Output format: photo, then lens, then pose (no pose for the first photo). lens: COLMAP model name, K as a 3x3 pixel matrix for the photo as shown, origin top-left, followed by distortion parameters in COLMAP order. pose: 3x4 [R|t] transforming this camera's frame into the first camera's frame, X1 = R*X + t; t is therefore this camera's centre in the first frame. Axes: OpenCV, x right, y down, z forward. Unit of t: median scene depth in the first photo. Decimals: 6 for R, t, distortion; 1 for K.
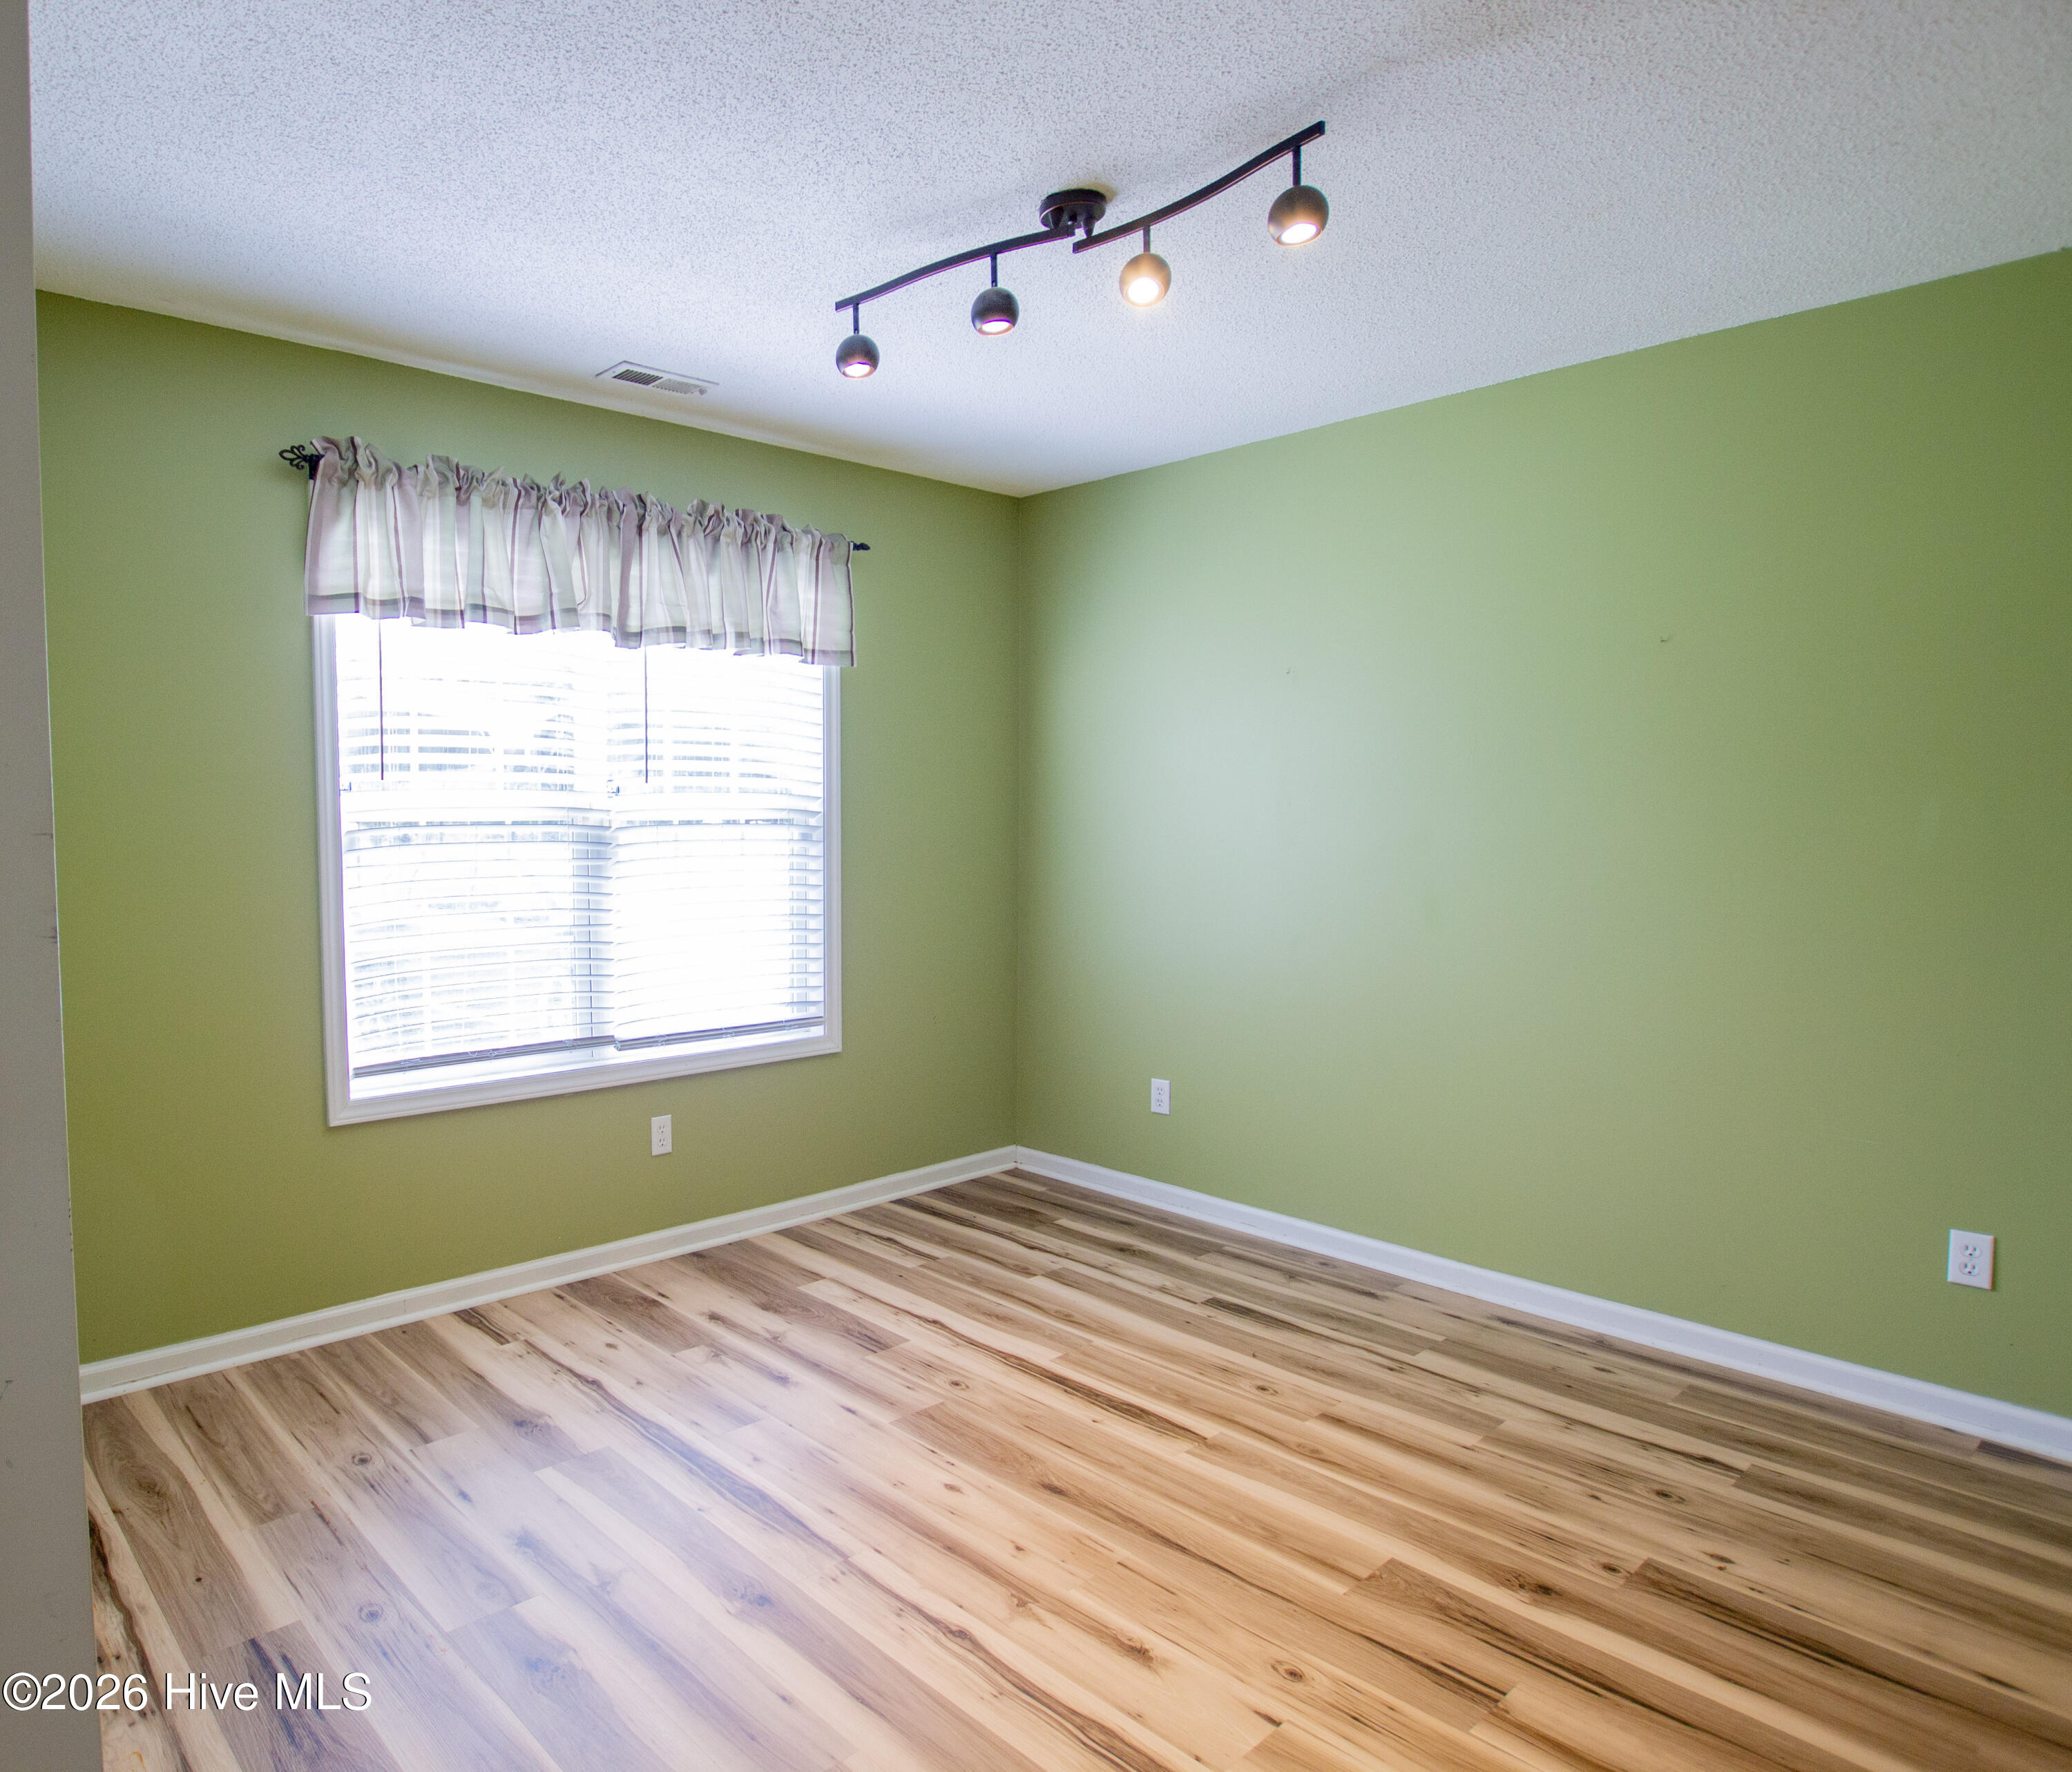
lens RADIAL K [[1309.2, 0, 780.5], [0, 1309.2, 895.4], [0, 0, 1]] dist [-0.047151, 0.035862]
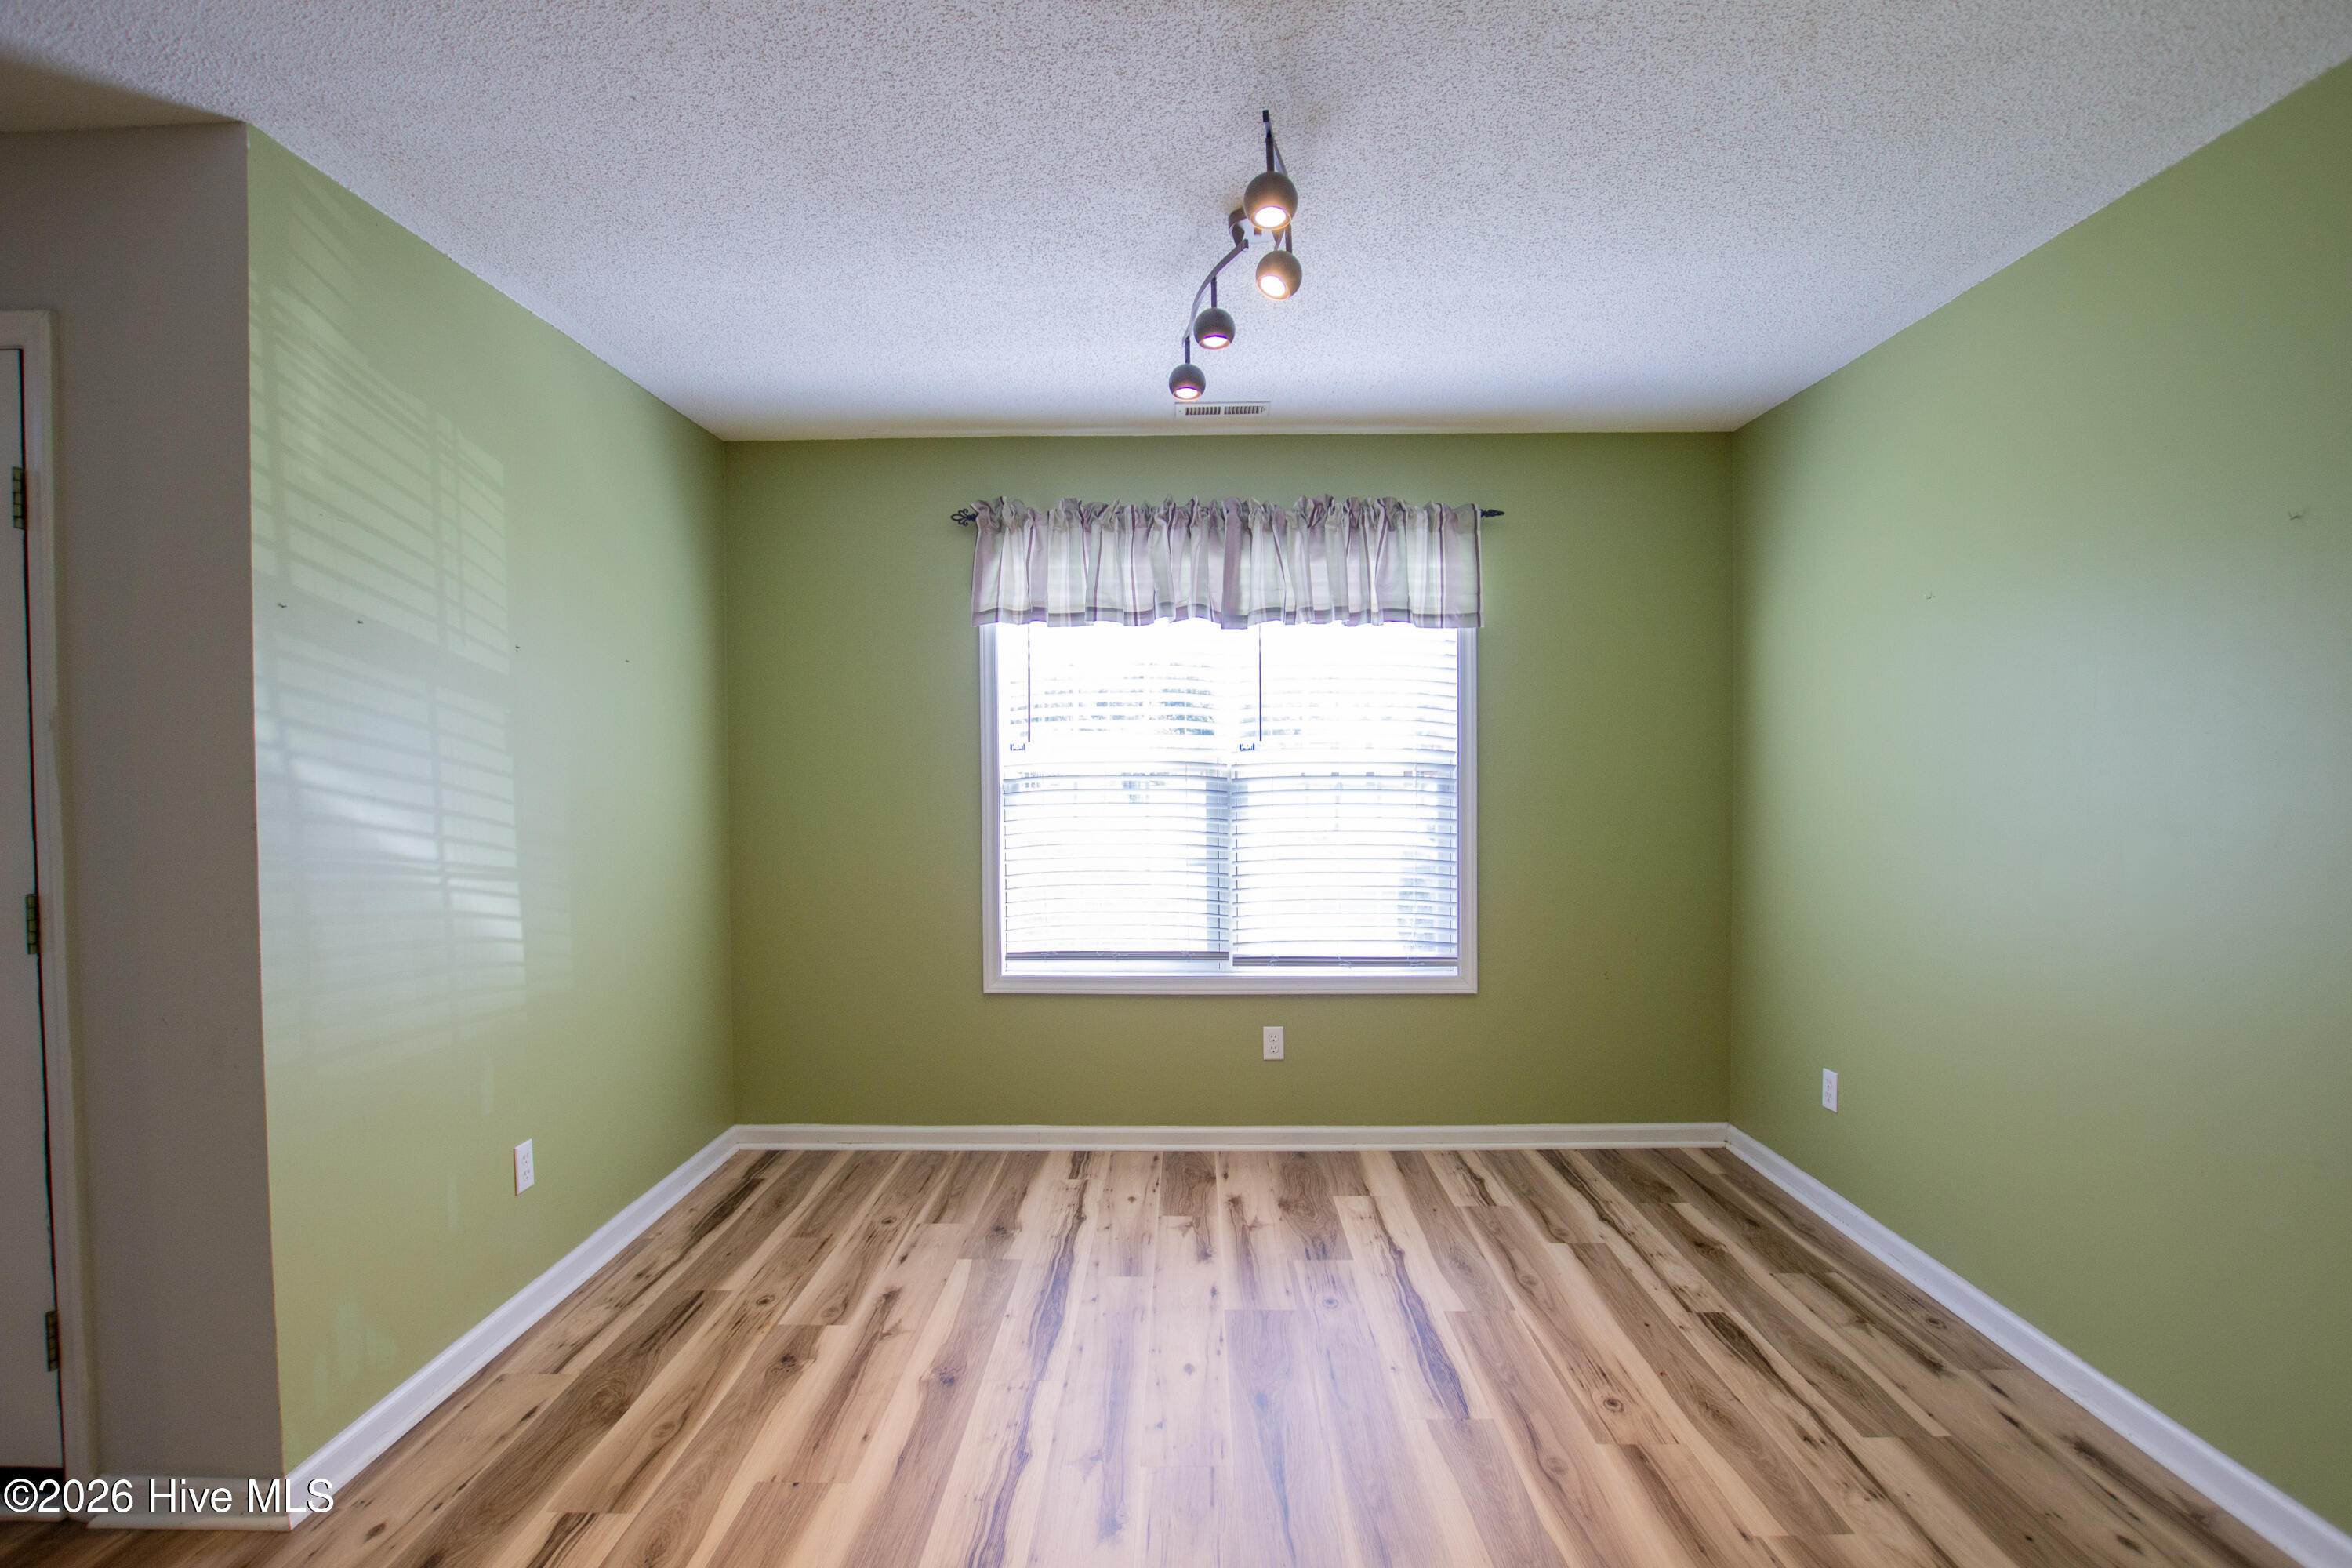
lens RADIAL K [[1172.3, 0, 1162.2], [0, 1172.3, 795.5], [0, 0, 1]] dist [-0.023771, 0.000301]
pose [[0.775518, 0.014835, -0.631151, 0.527754], [-0.038473, 0.998976, -0.023792, -0.008571], [0.630152, 0.042734, 0.775295, 0.131724]]
